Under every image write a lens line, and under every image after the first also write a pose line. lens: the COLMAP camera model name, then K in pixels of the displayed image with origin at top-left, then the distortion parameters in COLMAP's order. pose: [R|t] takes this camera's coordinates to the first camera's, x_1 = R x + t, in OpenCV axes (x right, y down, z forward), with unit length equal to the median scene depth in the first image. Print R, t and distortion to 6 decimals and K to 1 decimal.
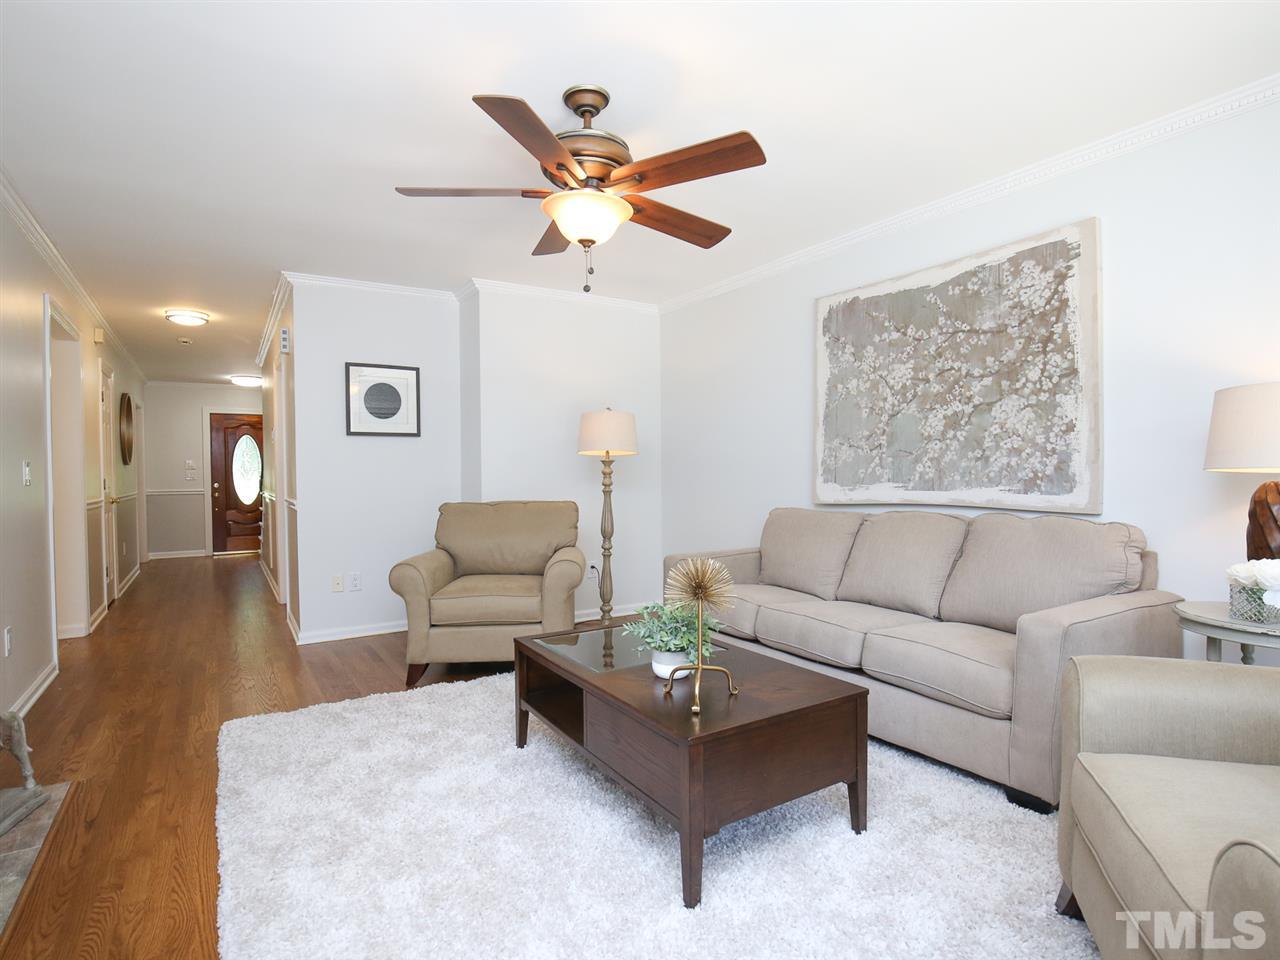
lens RADIAL K [[671.2, 0, 636.2], [0, 671.2, 486.3], [0, 0, 1]] dist [-0.028849, -0.000116]
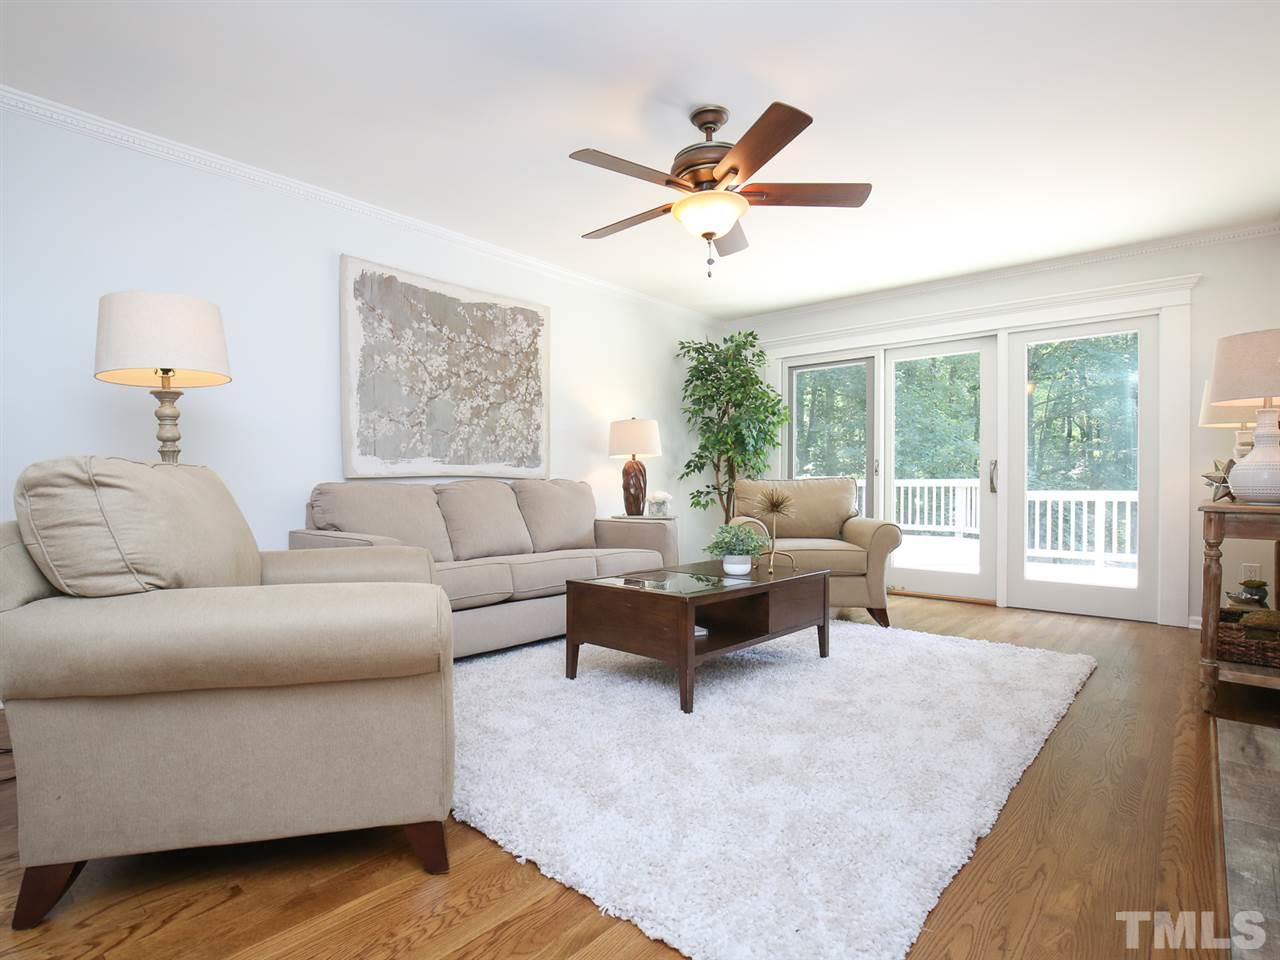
lens RADIAL K [[670.1, 0, 597.7], [0, 670.1, 487.2], [0, 0, 1]] dist [-0.029256, 0.000289]
pose [[-0.251189, 0.005160, 0.967924, -0.843774], [0.018068, 0.999837, -0.000642, 0.054838], [-0.967770, 0.017327, -0.251241, 1.087674]]
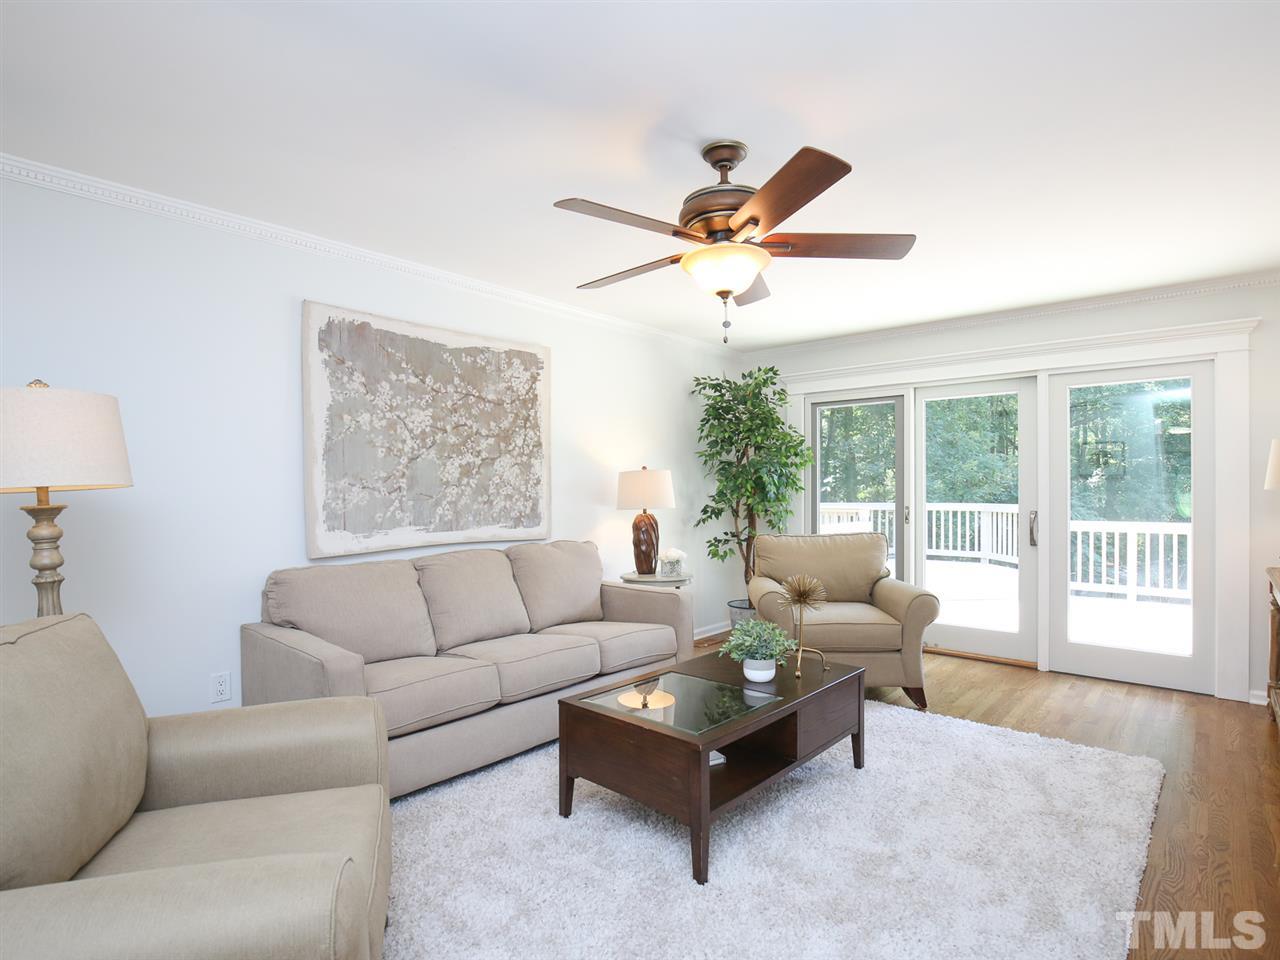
lens RADIAL K [[671.2, 0, 636.2], [0, 671.2, 486.3], [0, 0, 1]] dist [-0.028849, -0.000116]
pose [[-0.278580, 0.011341, 0.960346, -0.721030], [0.023825, 0.999704, -0.004894, -0.055790], [-0.960118, 0.021516, -0.278767, 1.027917]]
